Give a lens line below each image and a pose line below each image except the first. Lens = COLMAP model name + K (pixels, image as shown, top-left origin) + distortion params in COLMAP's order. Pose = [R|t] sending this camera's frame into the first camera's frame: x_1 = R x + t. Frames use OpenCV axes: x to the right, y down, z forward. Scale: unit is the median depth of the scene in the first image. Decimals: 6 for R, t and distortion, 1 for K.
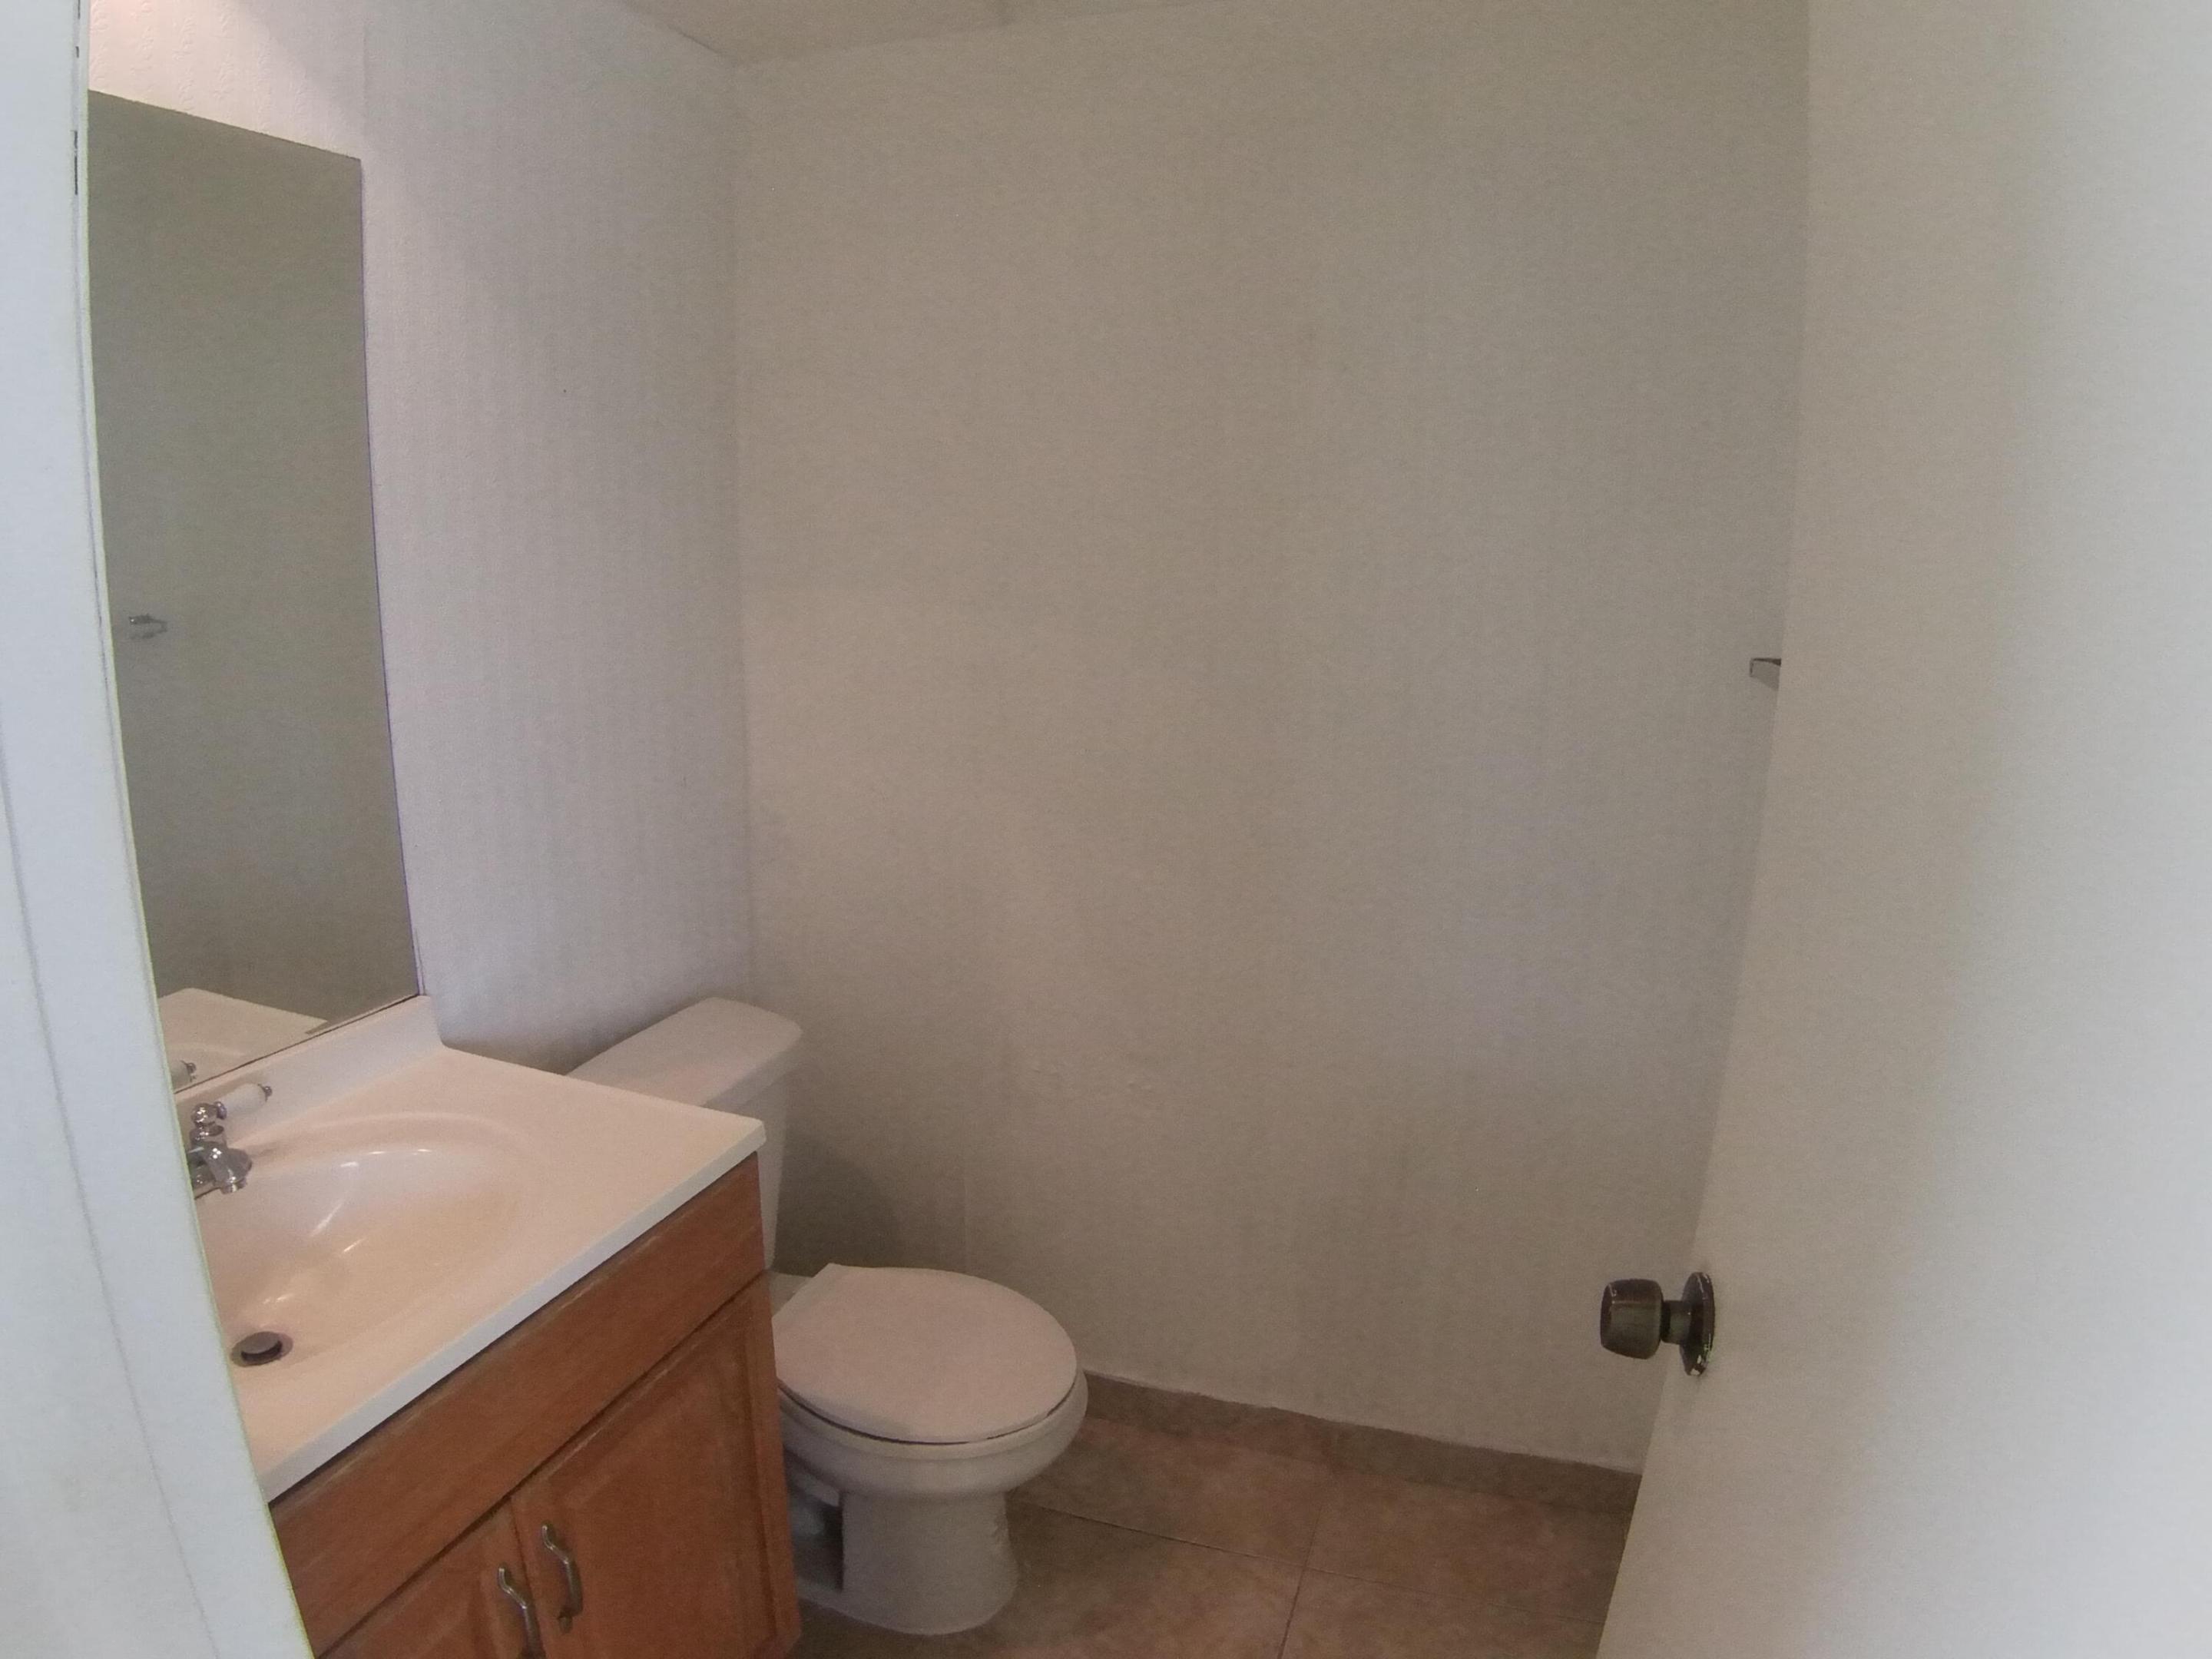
lens RADIAL K [[1248.2, 0, 1098.5], [0, 1248.2, 854.1], [0, 0, 1]] dist [-0.115940, 0.001241]
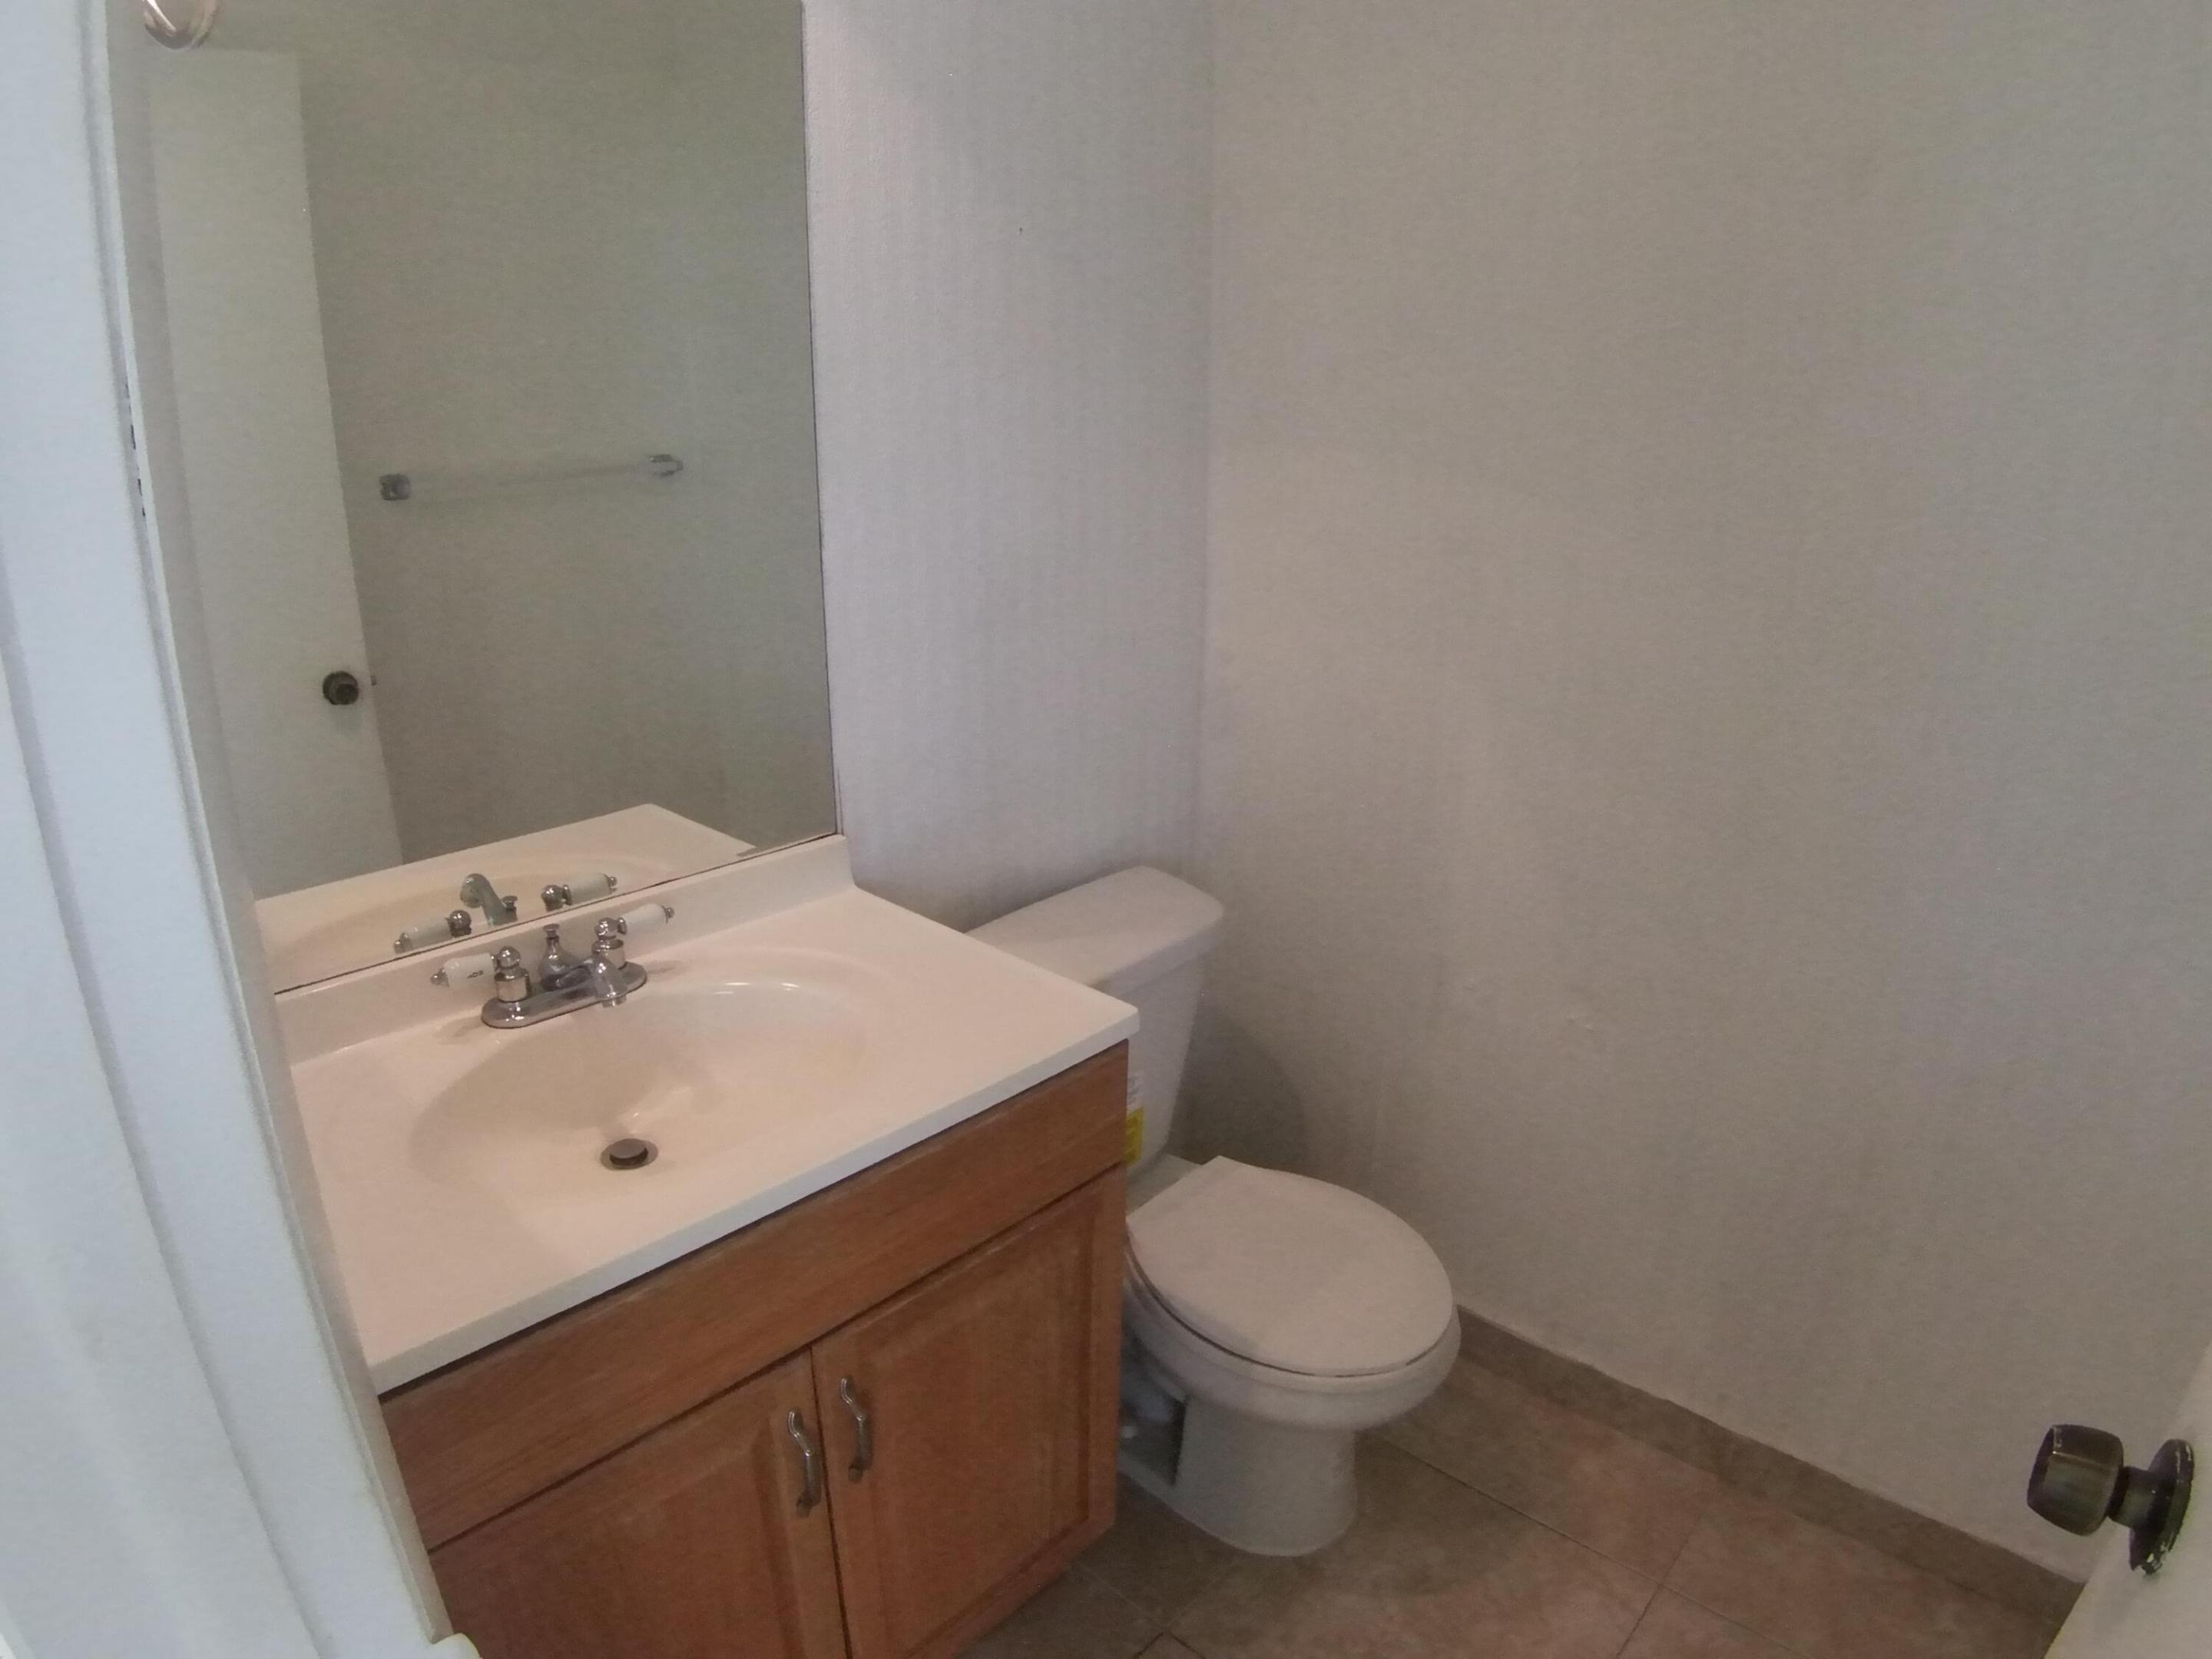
lens RADIAL K [[1273.6, 0, 1118.1], [0, 1273.6, 836.0], [0, 0, 1]] dist [-0.167049, 0.031391]
pose [[0.924306, 0.120274, -0.362207, 0.049715], [-0.088568, 0.990734, 0.102967, -0.013799], [0.371234, -0.063093, 0.926393, 0.097224]]
